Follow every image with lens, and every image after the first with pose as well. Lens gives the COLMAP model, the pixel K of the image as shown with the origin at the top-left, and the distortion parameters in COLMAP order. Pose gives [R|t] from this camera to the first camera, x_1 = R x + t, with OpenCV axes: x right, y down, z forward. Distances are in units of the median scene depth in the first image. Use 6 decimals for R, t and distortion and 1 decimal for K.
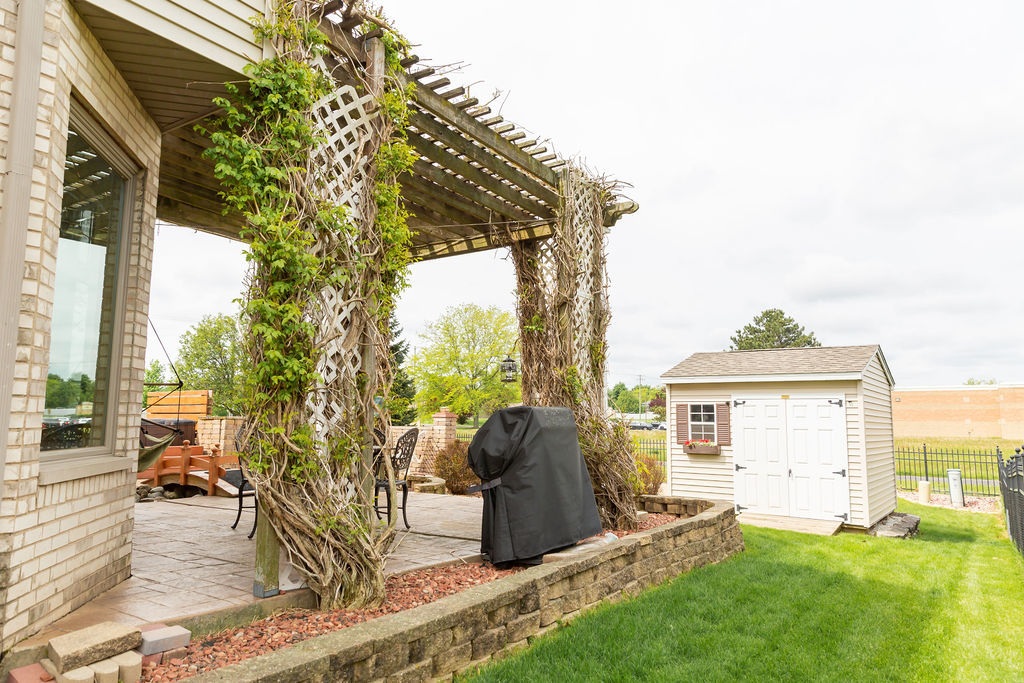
lens RADIAL K [[684.7, 0, 513.5], [0, 684.7, 340.2], [0, 0, 1]] dist [0.015091, -0.005488]
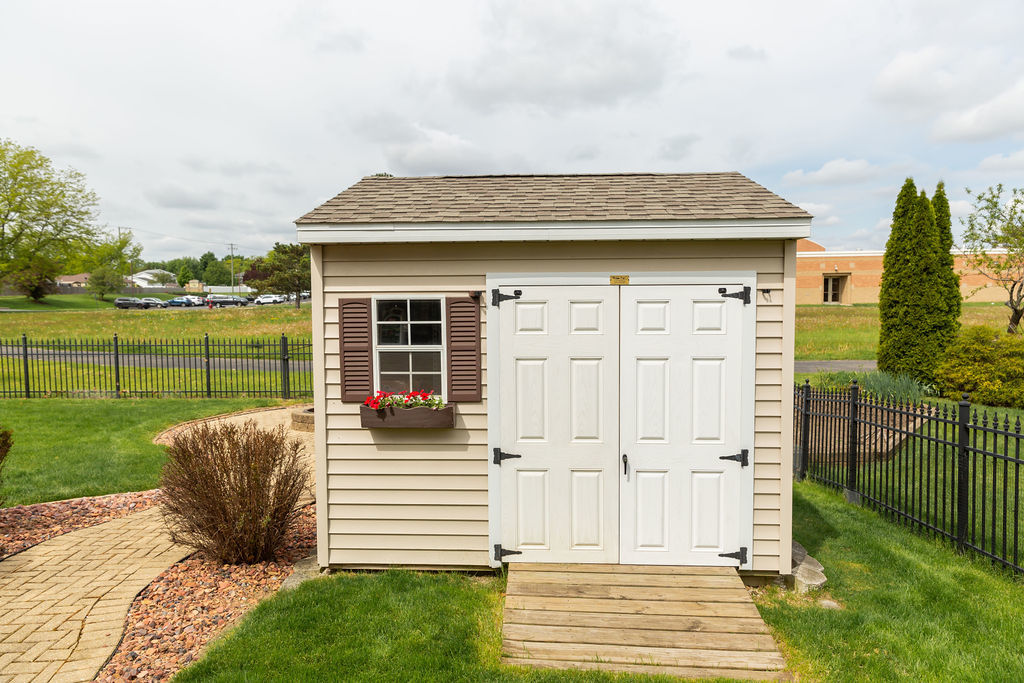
lens RADIAL K [[684.7, 0, 515.7], [0, 684.7, 335.7], [0, 0, 1]] dist [0.015091, -0.005488]
pose [[0.840631, -0.052752, 0.539034, 0.120025], [-0.045411, 0.984876, 0.167203, 0.047762], [-0.539702, -0.165033, 0.825522, 0.661952]]
